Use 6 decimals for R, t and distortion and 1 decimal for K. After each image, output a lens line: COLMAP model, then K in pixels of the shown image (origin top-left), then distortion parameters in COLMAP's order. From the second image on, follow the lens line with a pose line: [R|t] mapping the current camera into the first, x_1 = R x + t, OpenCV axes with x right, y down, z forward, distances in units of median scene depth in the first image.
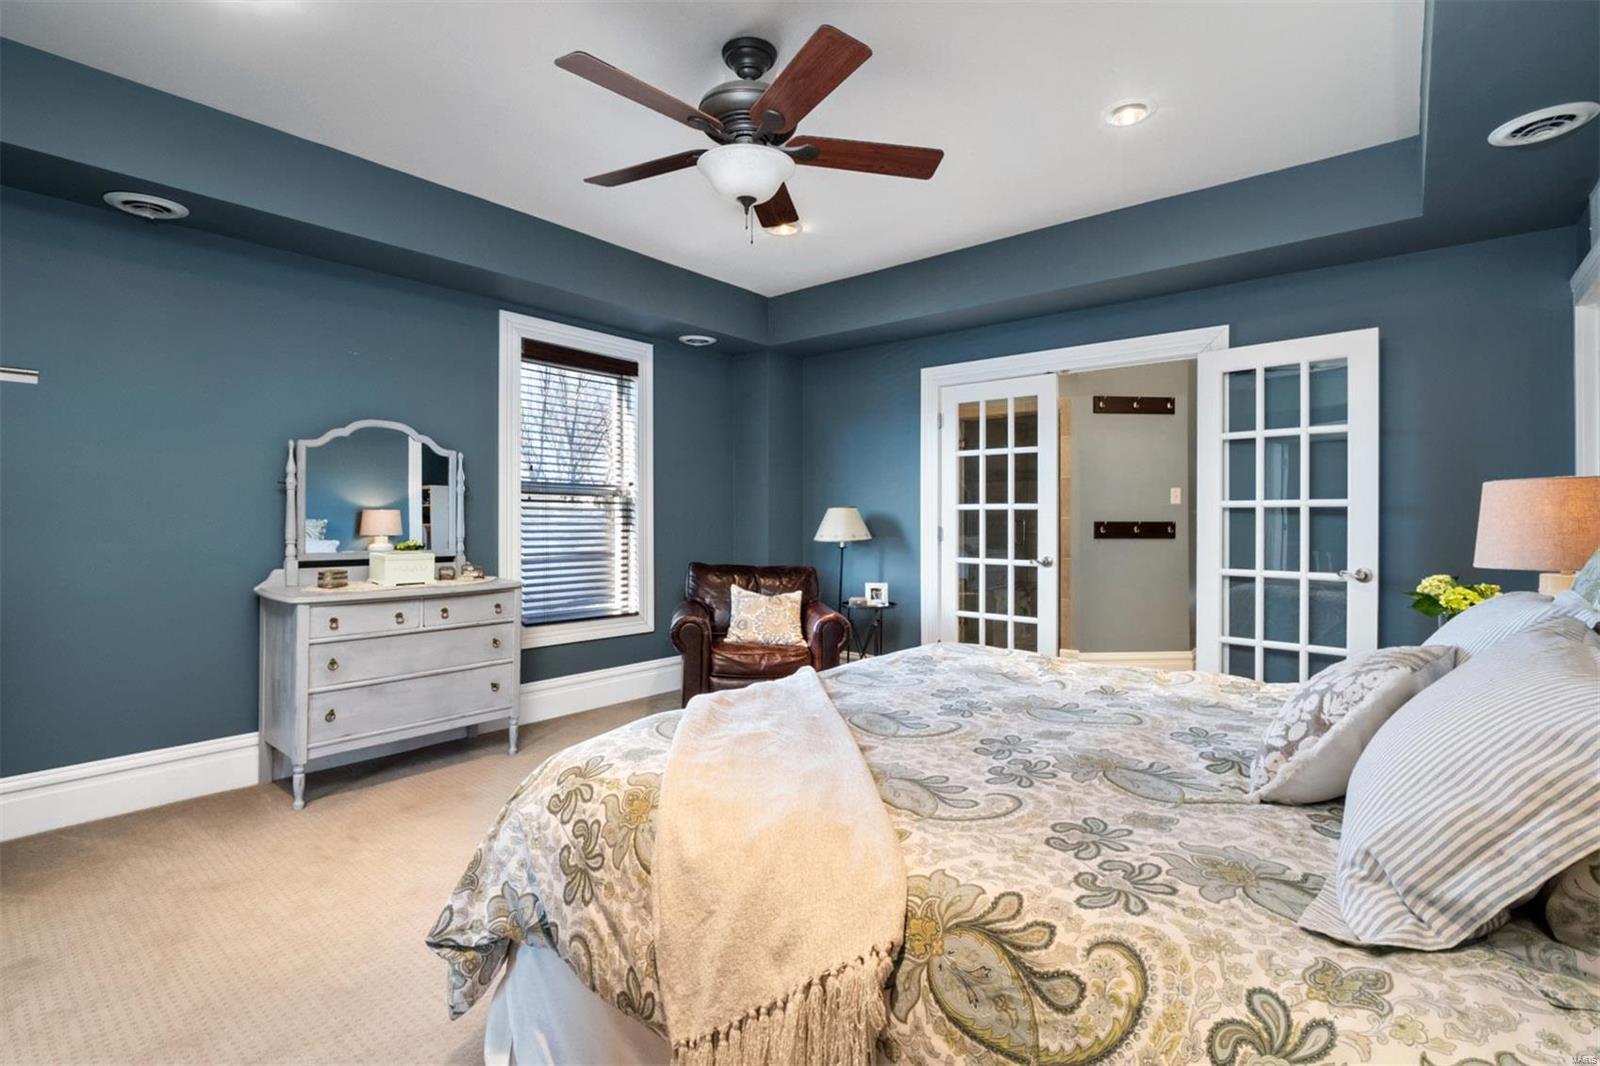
lens RADIAL K [[759.6, 0, 797.9], [0, 759.6, 504.4], [0, 0, 1]] dist [-0.002868, -0.000233]
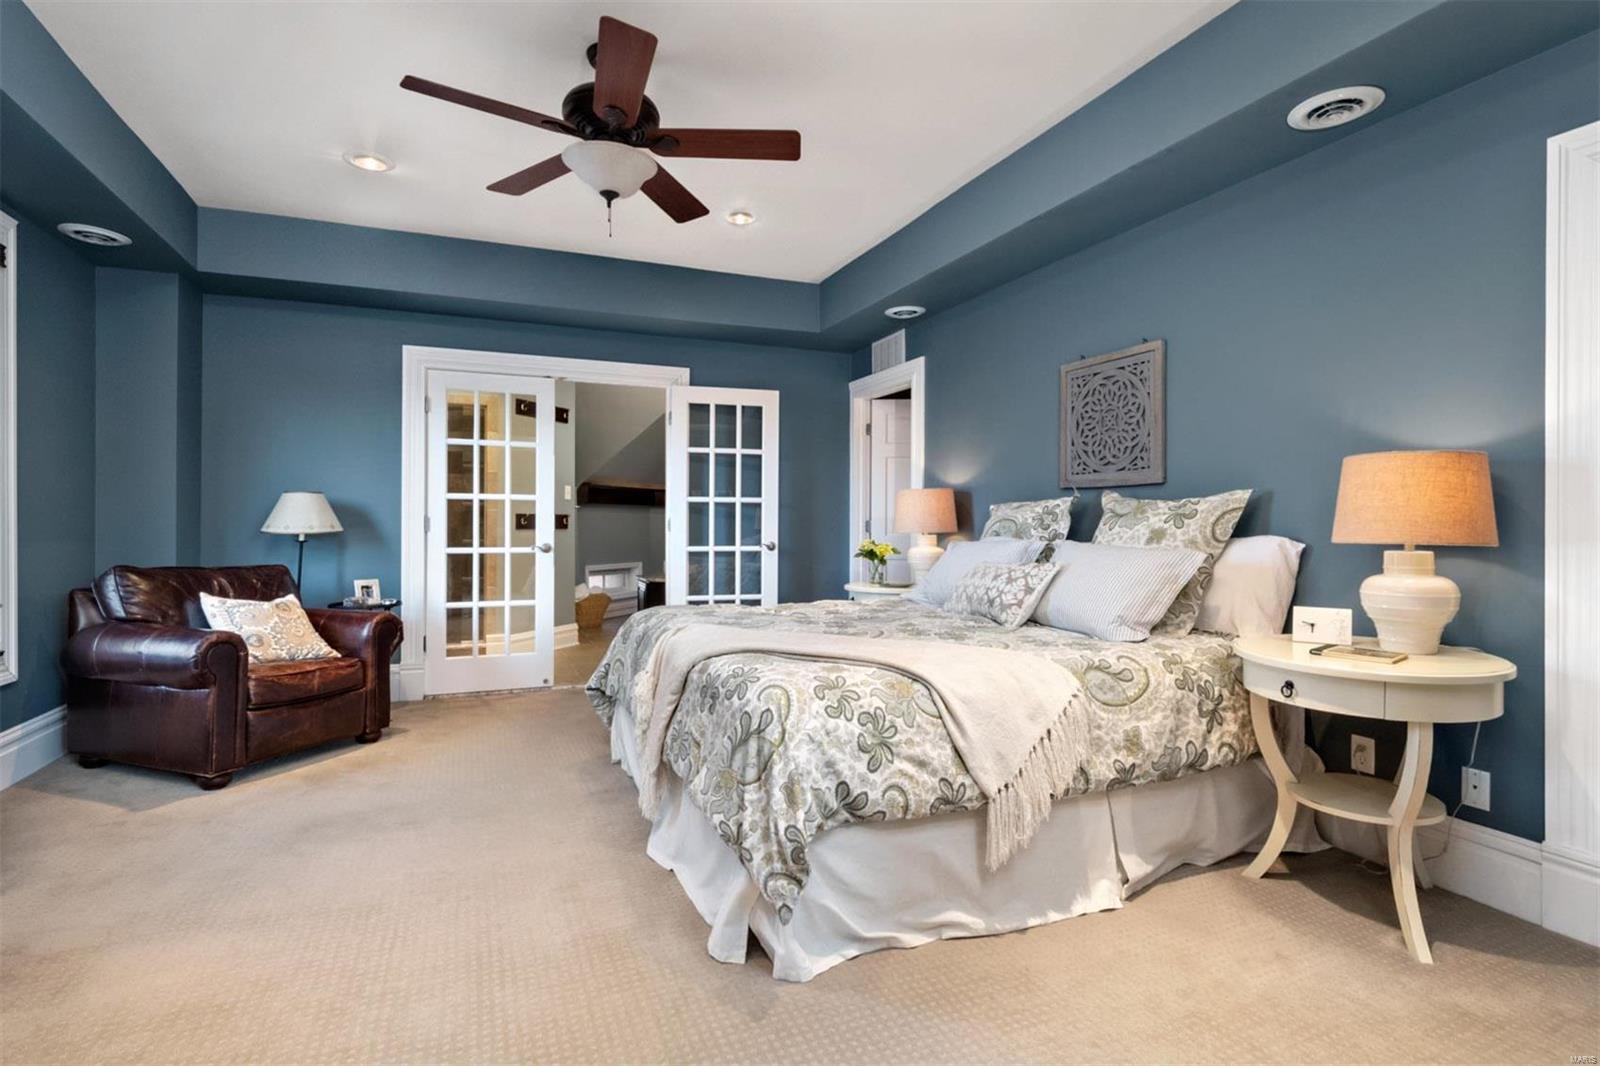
lens RADIAL K [[791.0, 0, 793.8], [0, 791.0, 499.0], [0, 0, 1]] dist [-0.003819, -0.000998]
pose [[0.464279, 0.027444, 0.885264, -0.666363], [-0.018000, 0.999606, -0.021548, 0.029340], [-0.885506, -0.005930, 0.464590, 0.192368]]
